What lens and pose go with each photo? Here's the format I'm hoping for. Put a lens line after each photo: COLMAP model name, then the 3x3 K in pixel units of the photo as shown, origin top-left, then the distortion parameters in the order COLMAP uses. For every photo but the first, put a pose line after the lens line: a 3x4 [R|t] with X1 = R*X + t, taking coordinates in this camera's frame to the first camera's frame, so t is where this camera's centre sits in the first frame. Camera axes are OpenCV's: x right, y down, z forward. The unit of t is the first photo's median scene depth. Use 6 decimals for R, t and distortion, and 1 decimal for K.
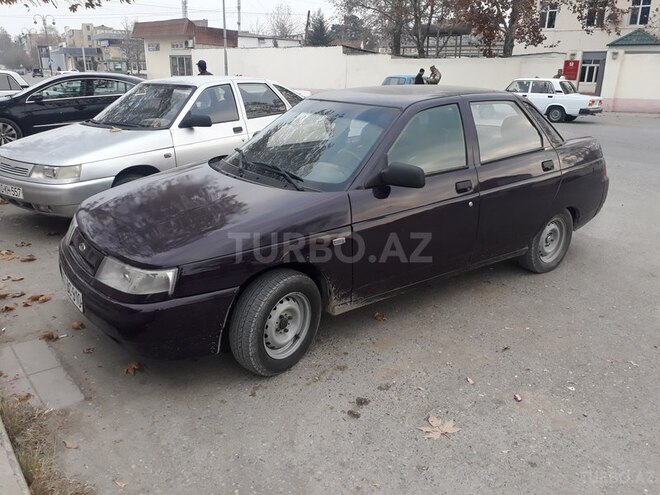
lens RADIAL K [[534.5, 0, 329.4], [0, 534.5, 238.5], [0, 0, 1]] dist [0.020351, -0.023214]
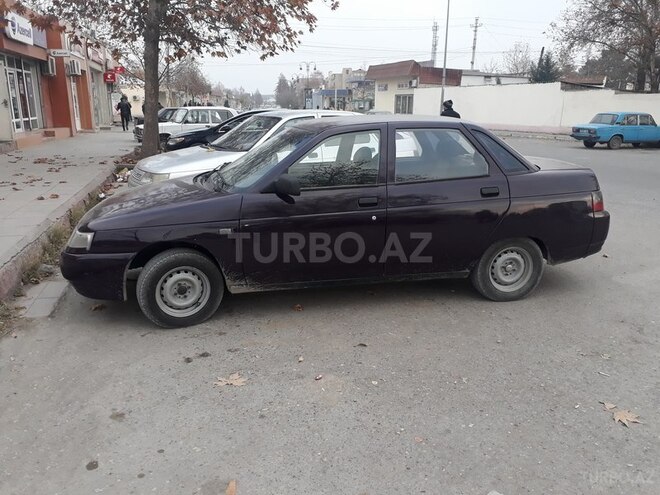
lens RADIAL K [[534.5, 0, 329.4], [0, 534.5, 238.5], [0, 0, 1]] dist [0.020351, -0.023214]
pose [[0.905974, 0.097590, -0.411932, 0.078933], [-0.124720, 0.991408, -0.039427, 0.004192], [0.404545, 0.087096, 0.910361, -0.006006]]
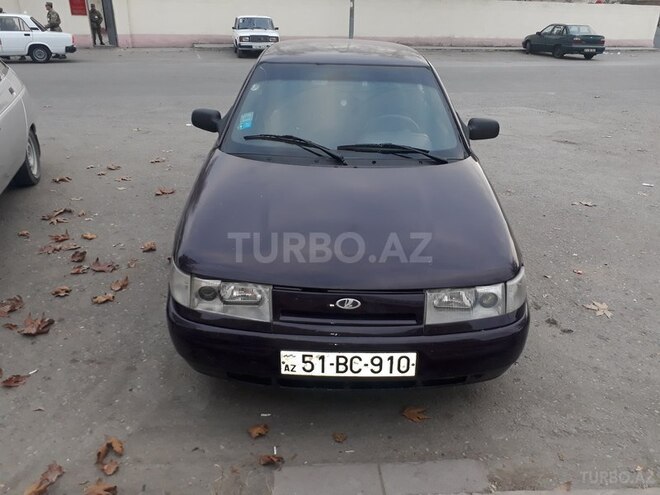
lens RADIAL K [[529.3, 0, 331.0], [0, 529.3, 235.3], [0, 0, 1]] dist [0.106393, -0.207774]
pose [[0.591708, -0.310332, 0.744027, -0.100736], [0.229052, 0.949617, 0.213923, -0.023297], [-0.772928, 0.043841, 0.632978, 0.058975]]
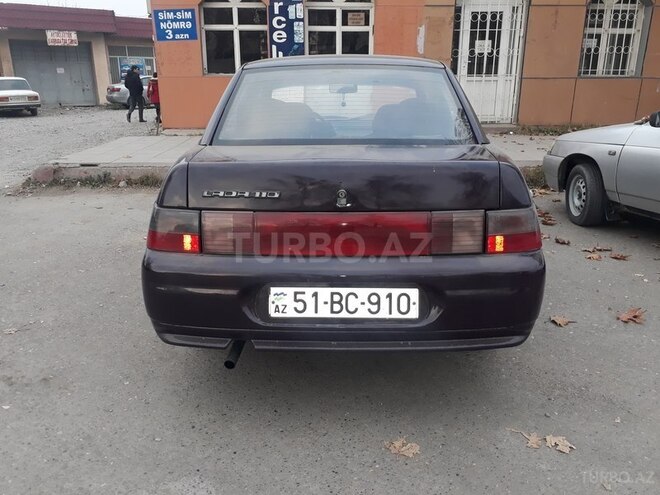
lens RADIAL K [[534.5, 0, 329.4], [0, 534.5, 238.5], [0, 0, 1]] dist [0.020351, -0.023214]
pose [[-0.616159, 0.212812, -0.758326, 0.124945], [-0.246312, 0.862449, 0.442168, -0.058432], [0.748116, 0.459231, -0.478988, 0.218609]]
